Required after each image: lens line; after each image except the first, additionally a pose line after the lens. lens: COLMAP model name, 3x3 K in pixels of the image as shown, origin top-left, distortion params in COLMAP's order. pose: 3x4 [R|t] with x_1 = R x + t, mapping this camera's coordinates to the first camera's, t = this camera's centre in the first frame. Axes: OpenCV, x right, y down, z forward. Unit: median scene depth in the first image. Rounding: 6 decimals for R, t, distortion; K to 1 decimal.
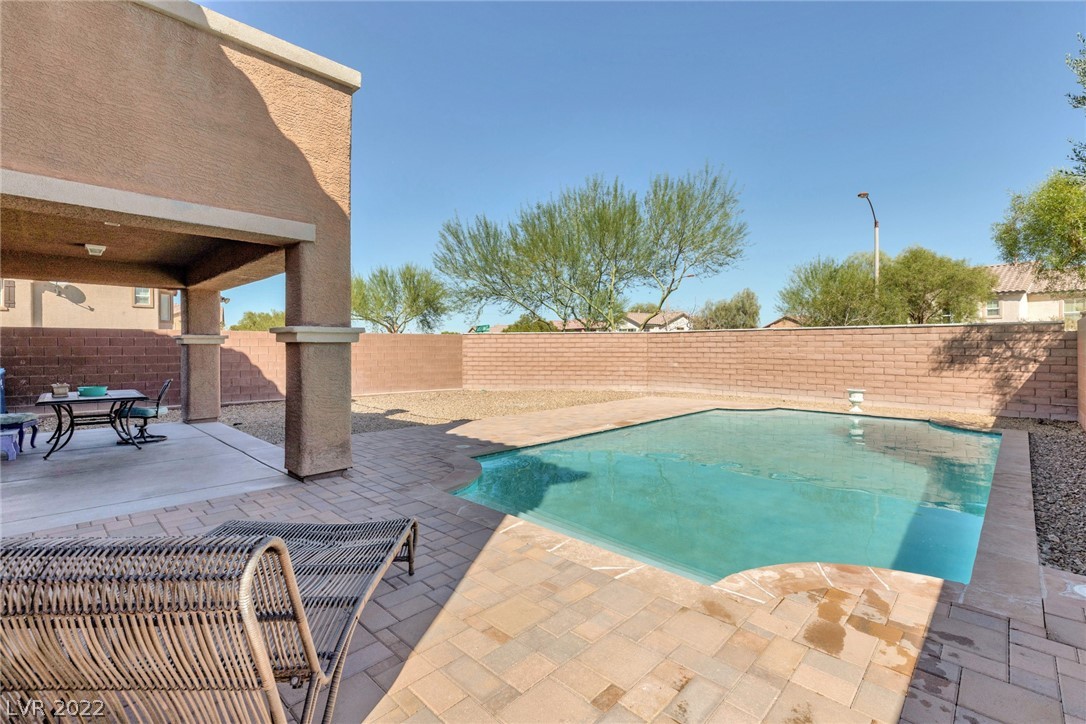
lens RADIAL K [[489.2, 0, 545.9], [0, 489.2, 351.2], [0, 0, 1]] dist [0.001302, 0.001464]
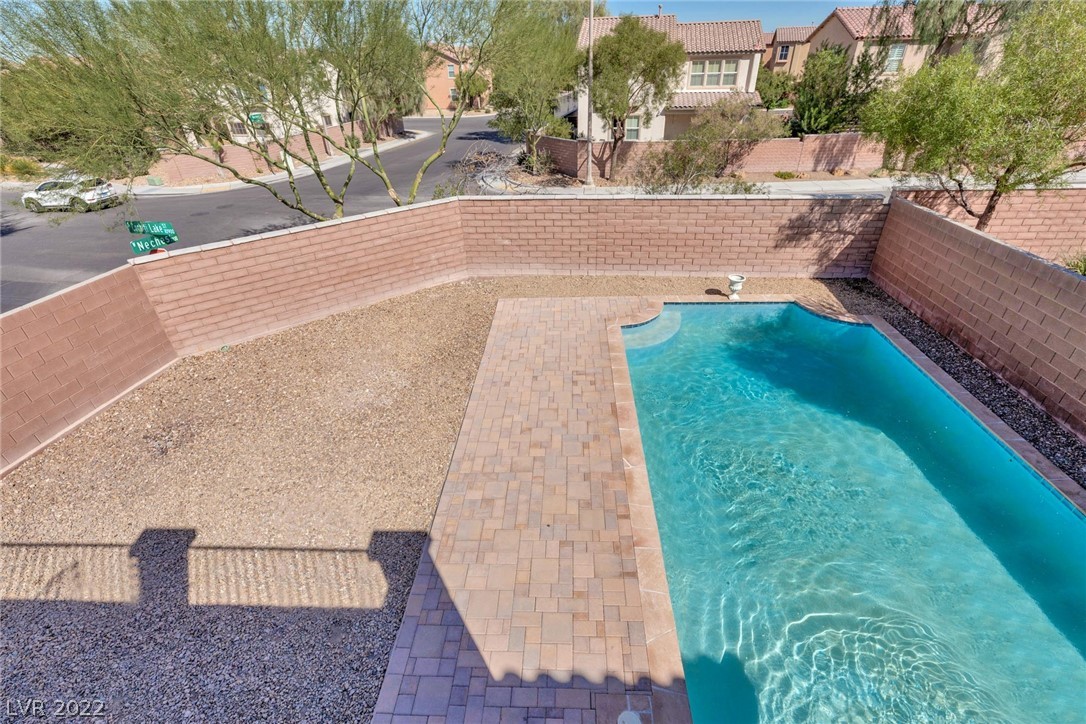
lens RADIAL K [[489.2, 0, 553.1], [0, 489.2, 356.8], [0, 0, 1]] dist [0.001302, 0.001464]
pose [[0.745451, -0.368480, 0.555451, -0.175940], [0.031340, 0.851763, 0.522990, -0.220156], [-0.665823, -0.372455, 0.646496, 0.384196]]
